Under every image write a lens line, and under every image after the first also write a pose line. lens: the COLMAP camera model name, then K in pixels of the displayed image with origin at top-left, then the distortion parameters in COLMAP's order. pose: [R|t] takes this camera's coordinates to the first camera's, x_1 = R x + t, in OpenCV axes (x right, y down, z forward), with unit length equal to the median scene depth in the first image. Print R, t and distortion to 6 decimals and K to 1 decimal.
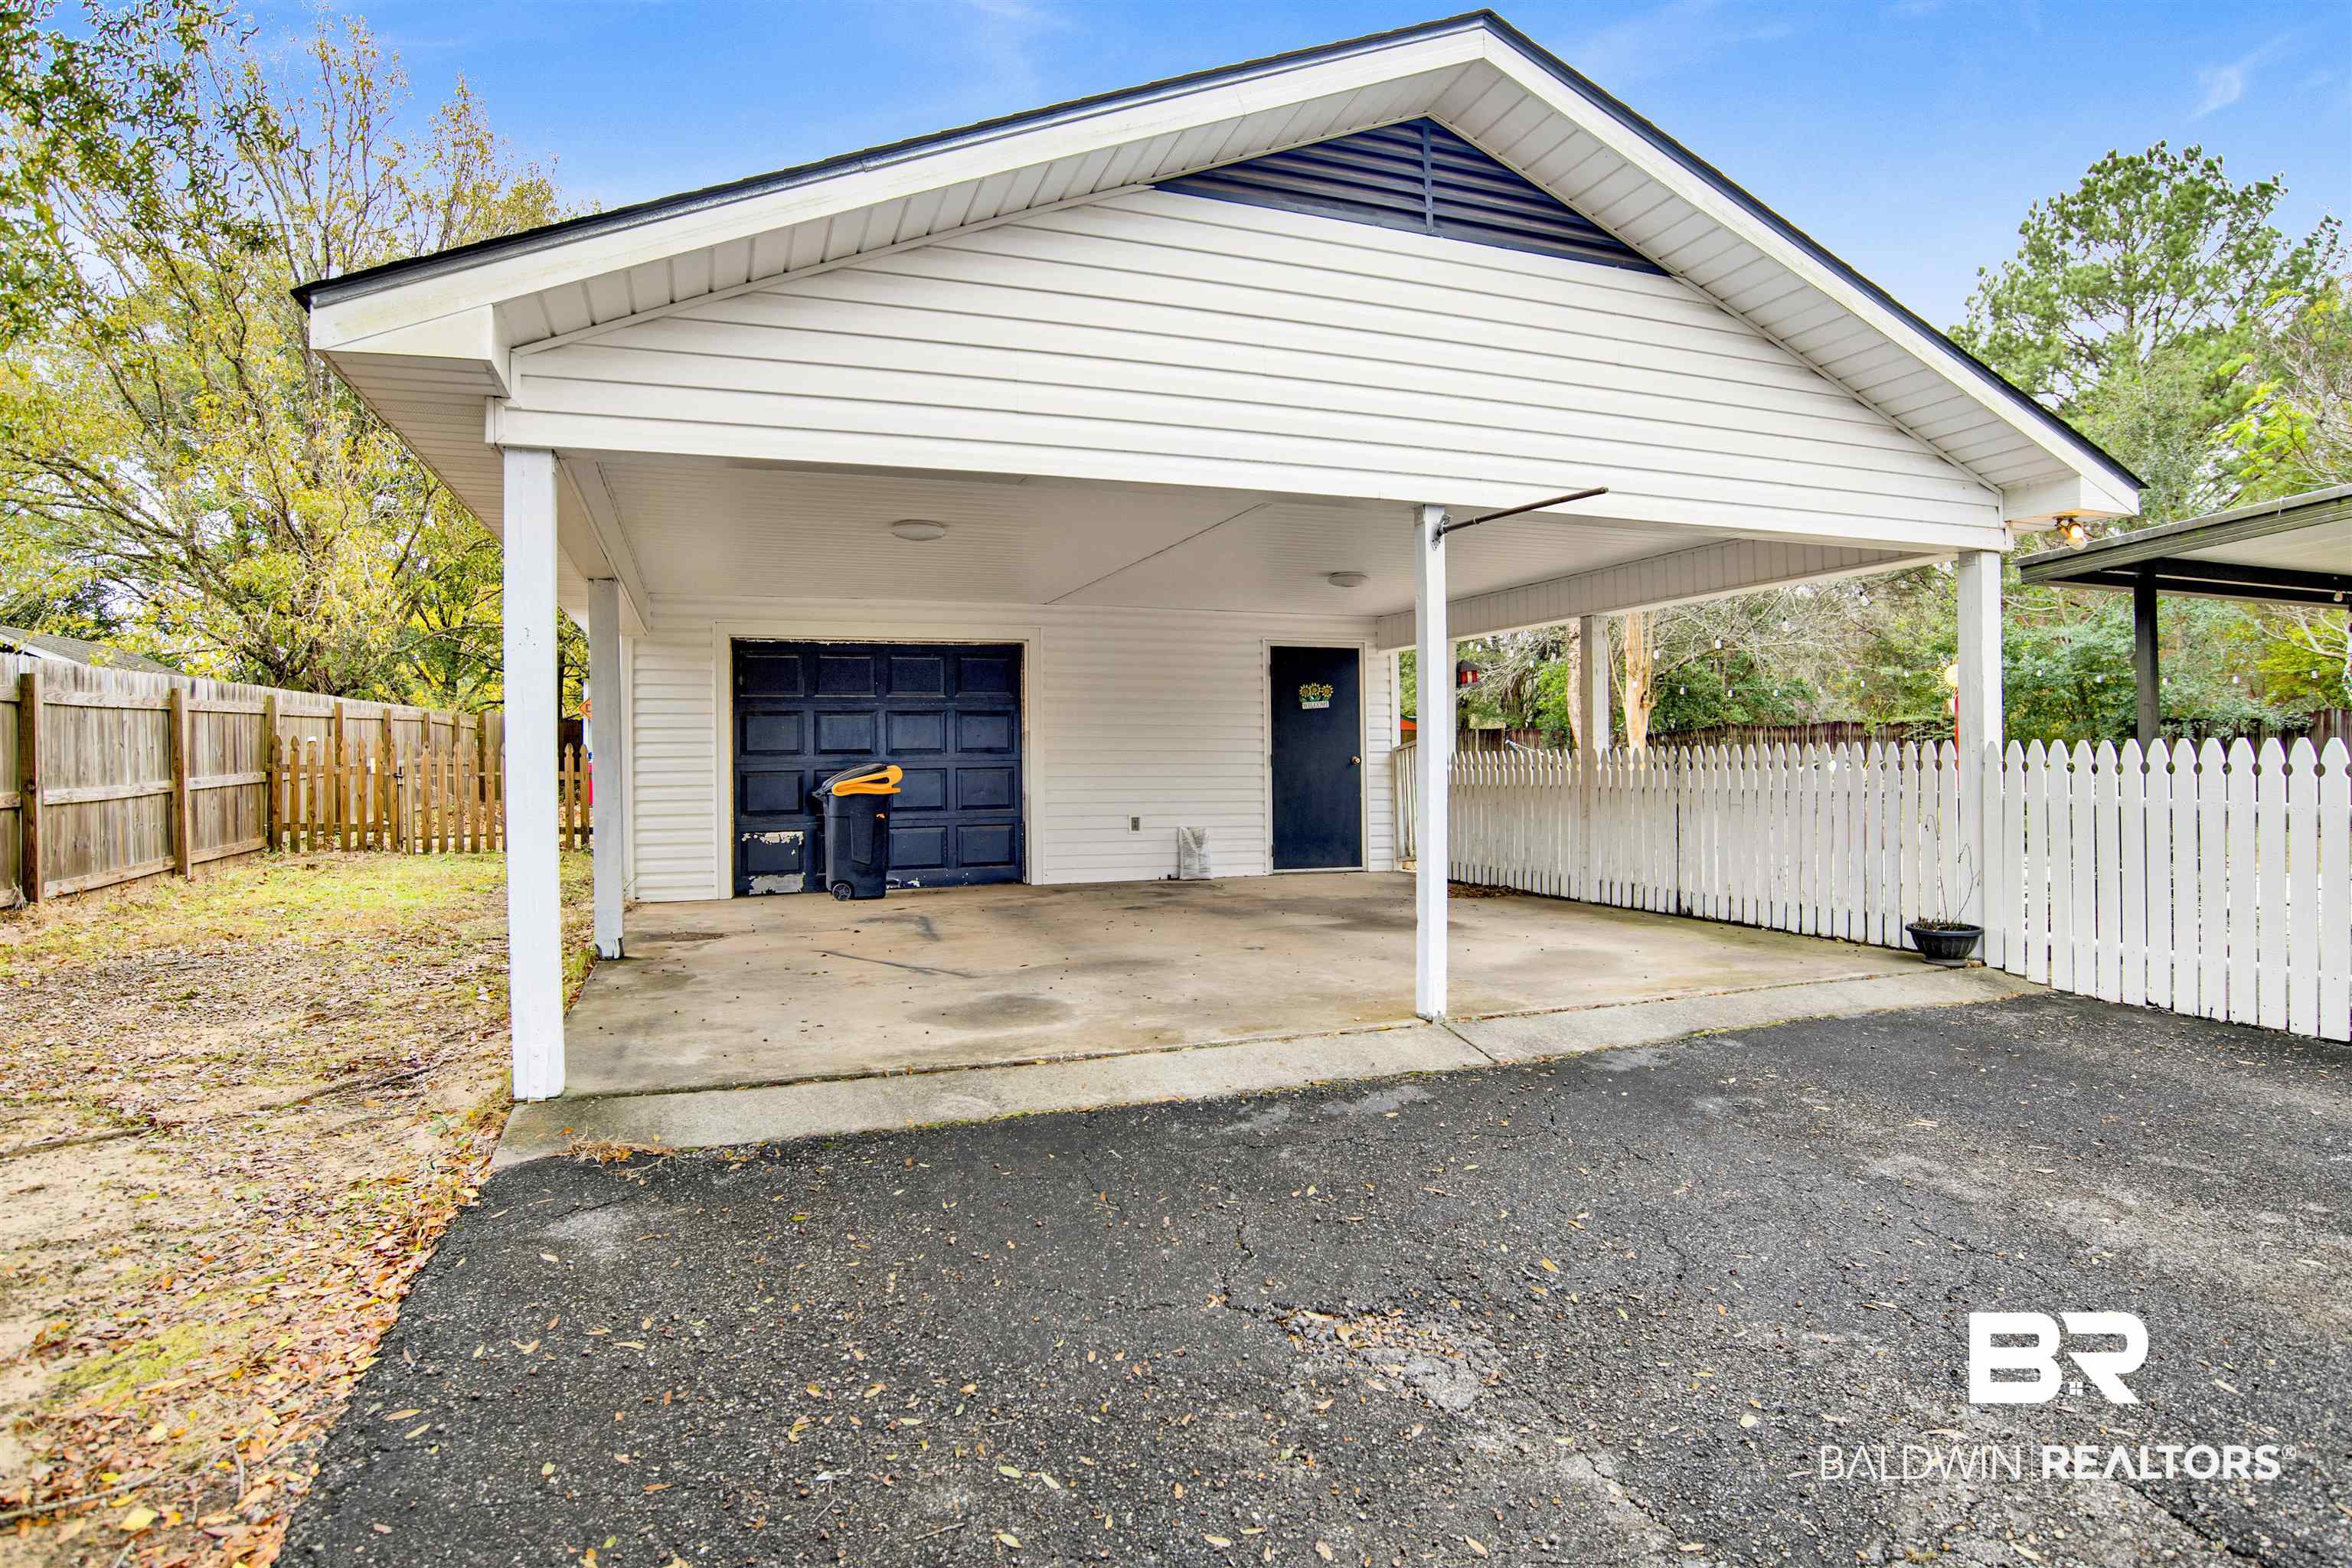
lens RADIAL K [[1243.3, 0, 1184.0], [0, 1243.3, 768.6], [0, 0, 1]] dist [-0.044492, 0.003385]
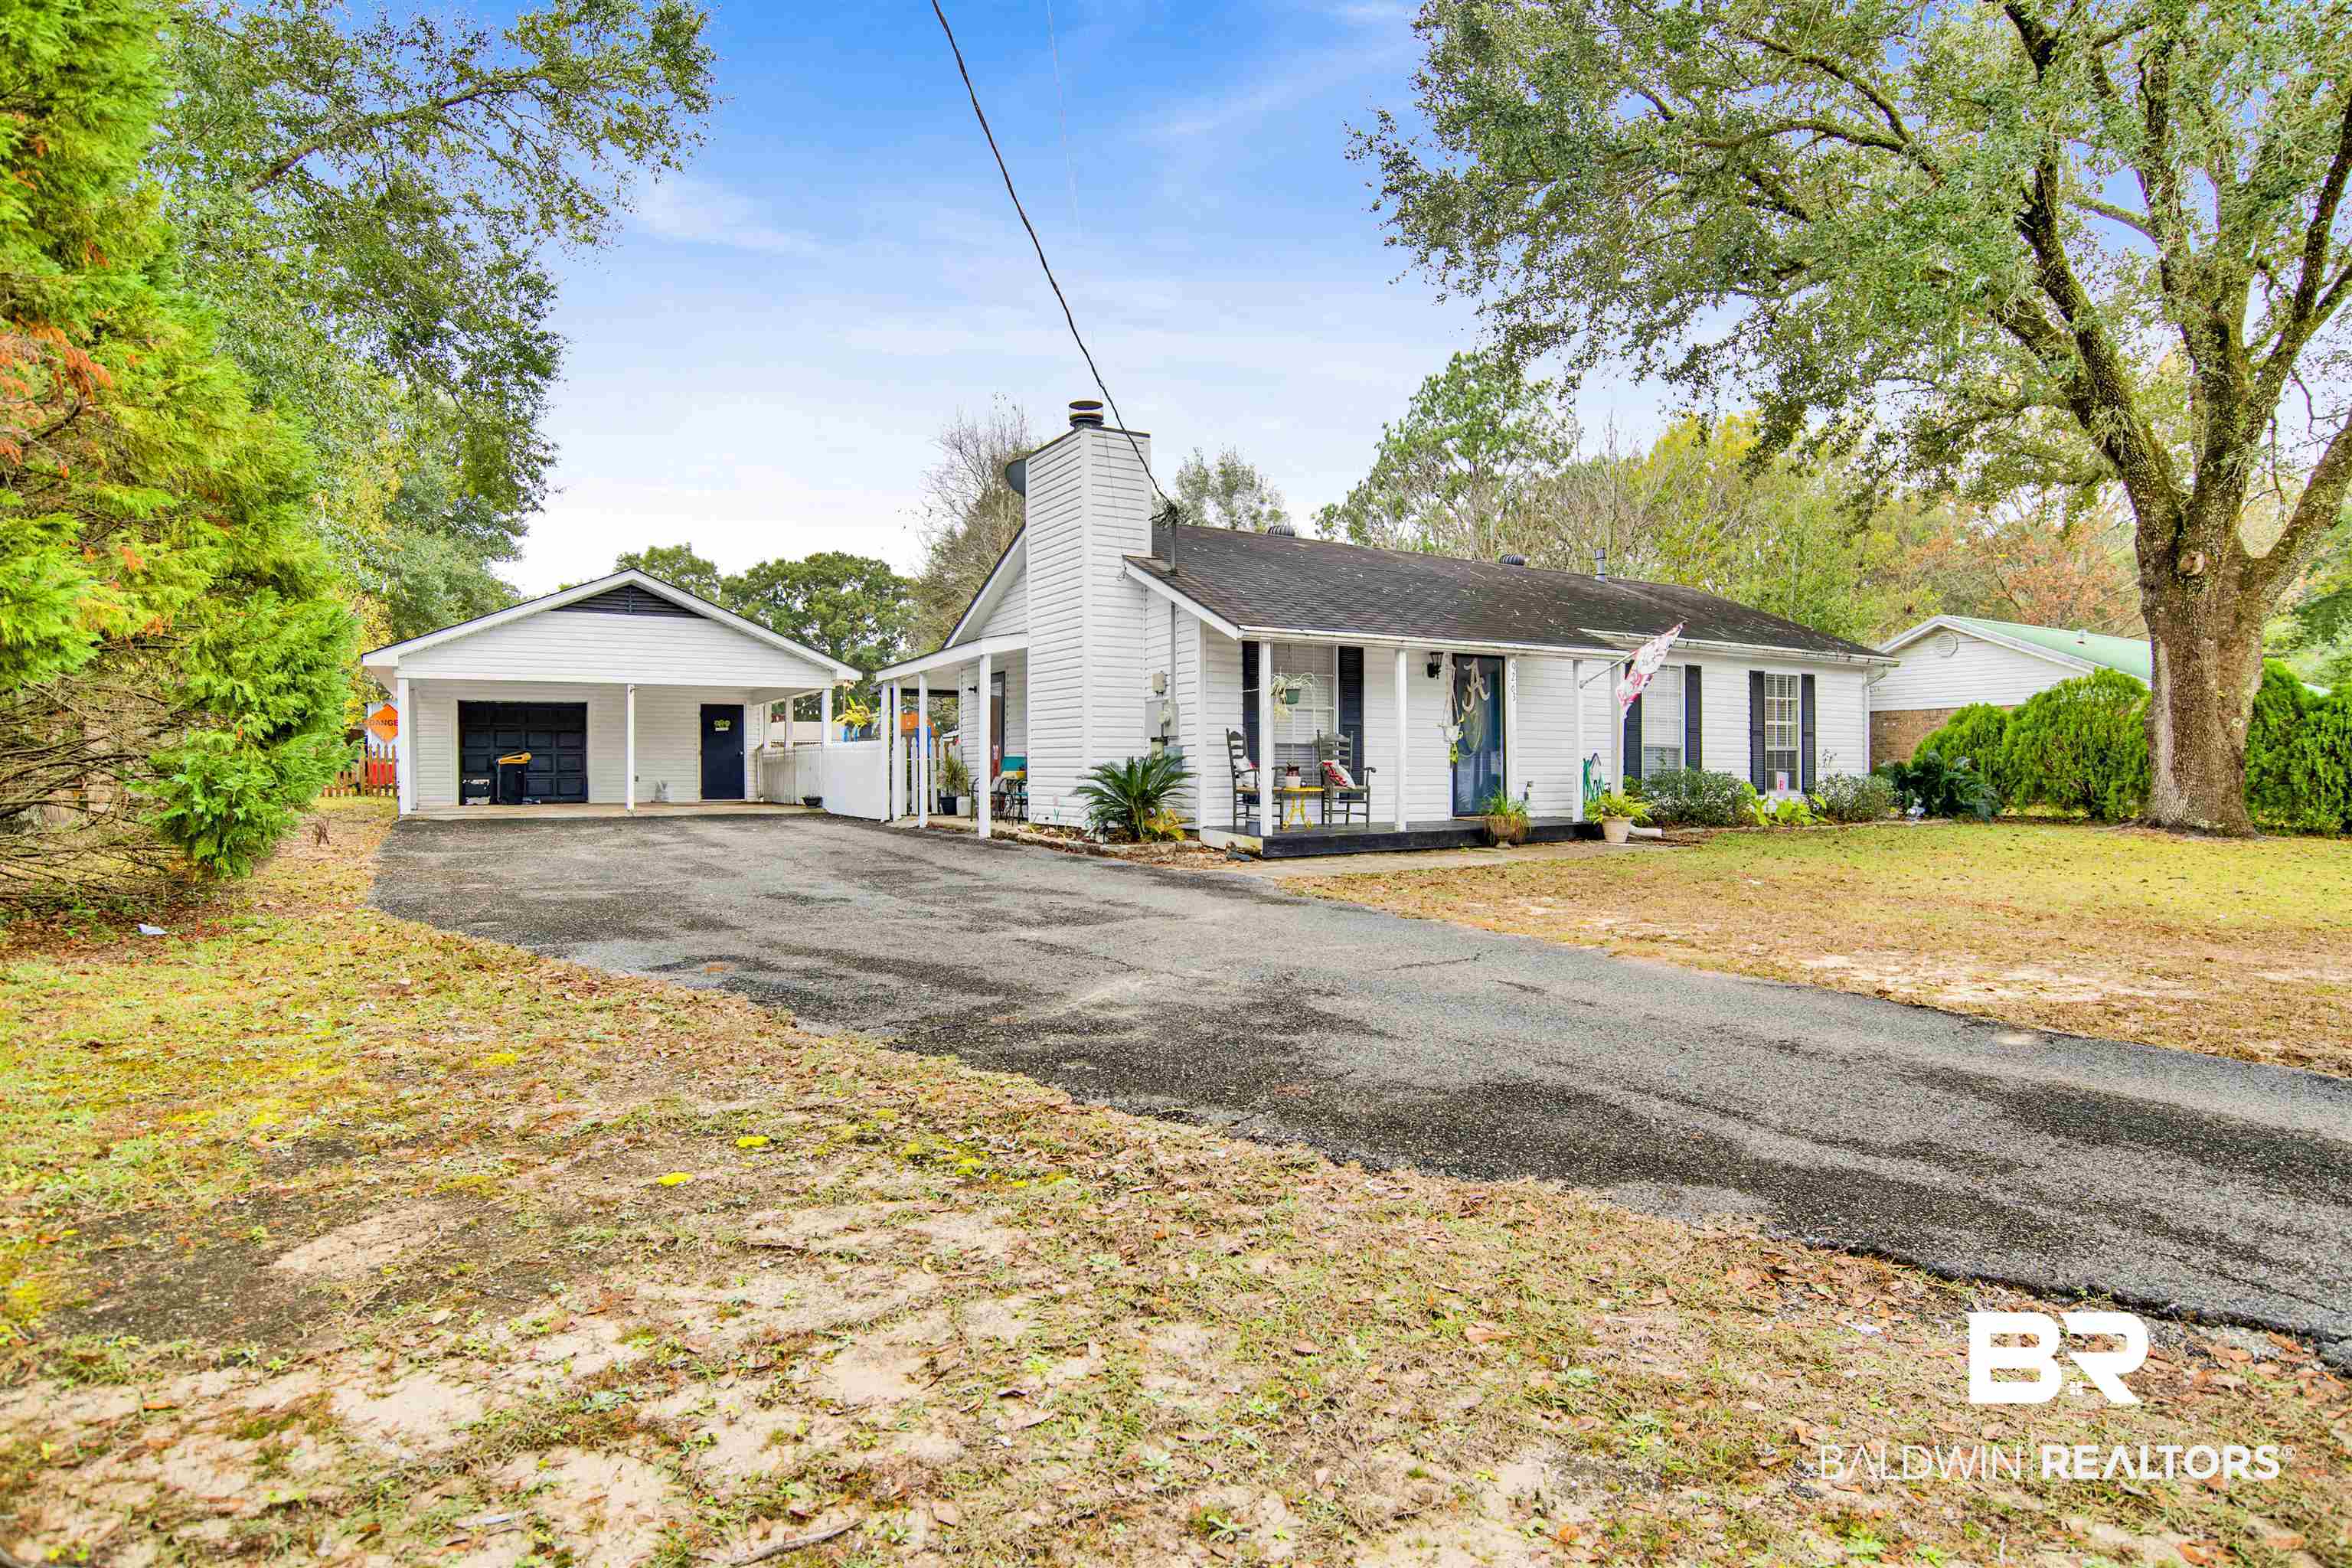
lens RADIAL K [[1243.3, 0, 1179.1], [0, 1243.3, 786.2], [0, 0, 1]] dist [-0.044492, 0.003385]
pose [[0.987974, 0.002660, 0.154595, 0.674869], [-0.002968, 0.999994, 0.001765, 0.055633], [-0.154589, -0.002202, 0.987976, -1.632342]]
